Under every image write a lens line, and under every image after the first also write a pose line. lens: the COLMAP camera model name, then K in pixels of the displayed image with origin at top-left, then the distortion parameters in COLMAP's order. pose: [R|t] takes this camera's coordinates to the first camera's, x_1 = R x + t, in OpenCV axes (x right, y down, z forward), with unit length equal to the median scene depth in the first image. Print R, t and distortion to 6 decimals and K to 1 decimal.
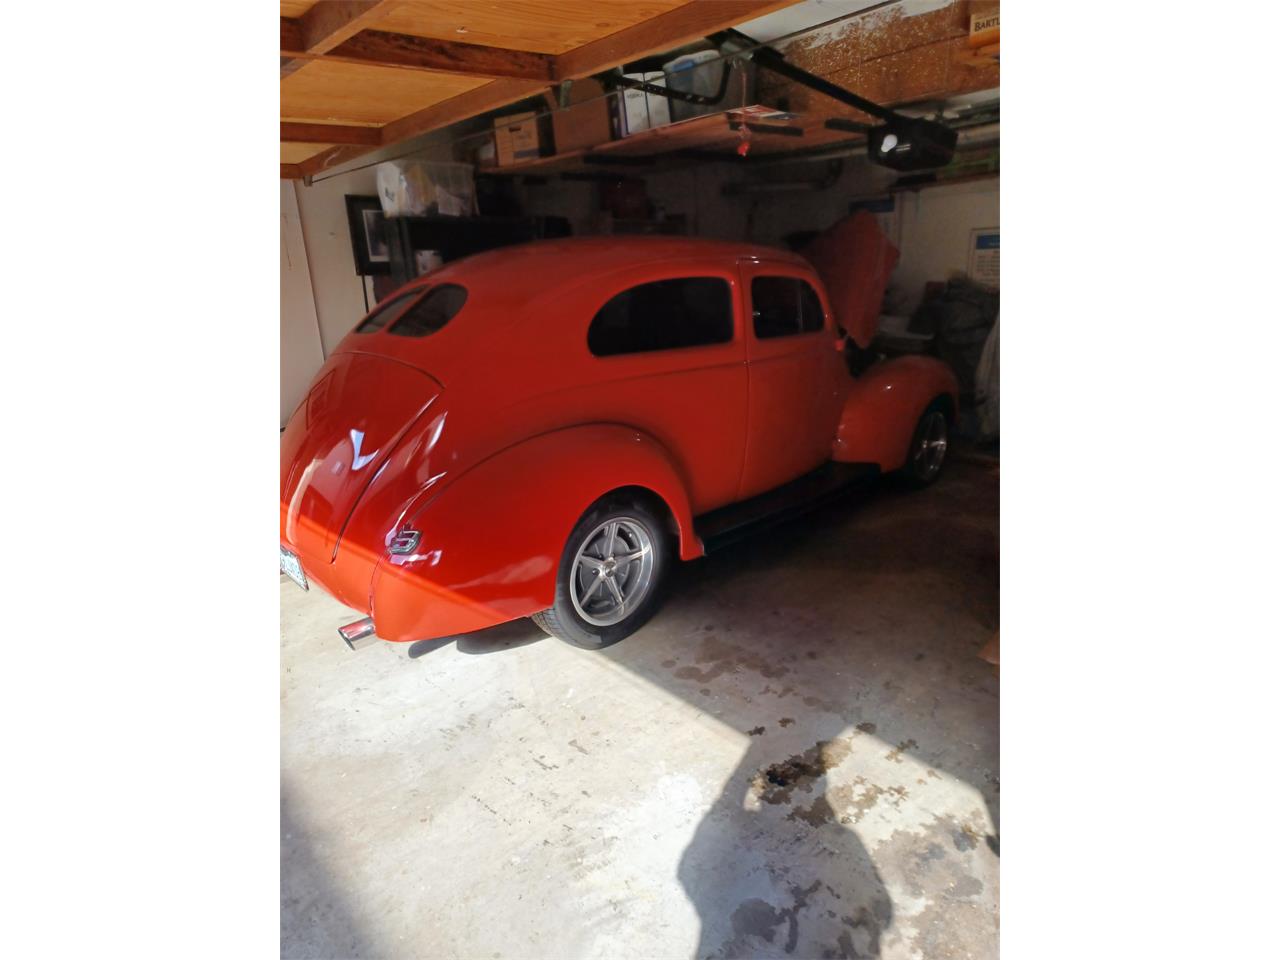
lens RADIAL K [[714.3, 0, 648.0], [0, 714.3, 477.2], [0, 0, 1]] dist [0.026592, 0.035215]
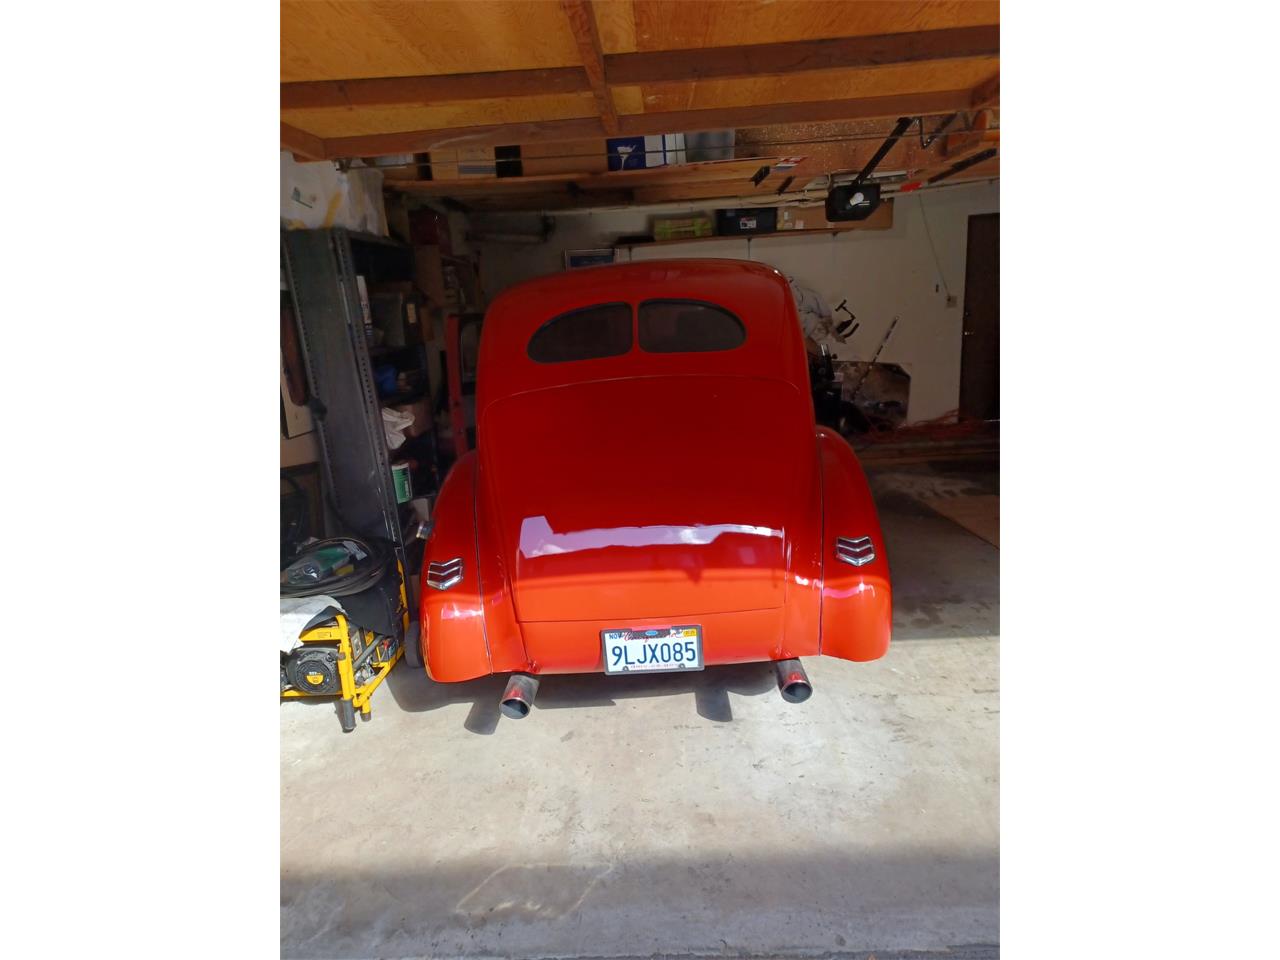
lens RADIAL K [[714.3, 0, 648.0], [0, 714.3, 477.2], [0, 0, 1]] dist [0.026592, 0.035215]
pose [[0.686919, -0.166900, 0.707309, -0.948987], [0.234403, 0.972138, 0.001745, -0.056406], [-0.687894, 0.164597, 0.706902, 0.411058]]
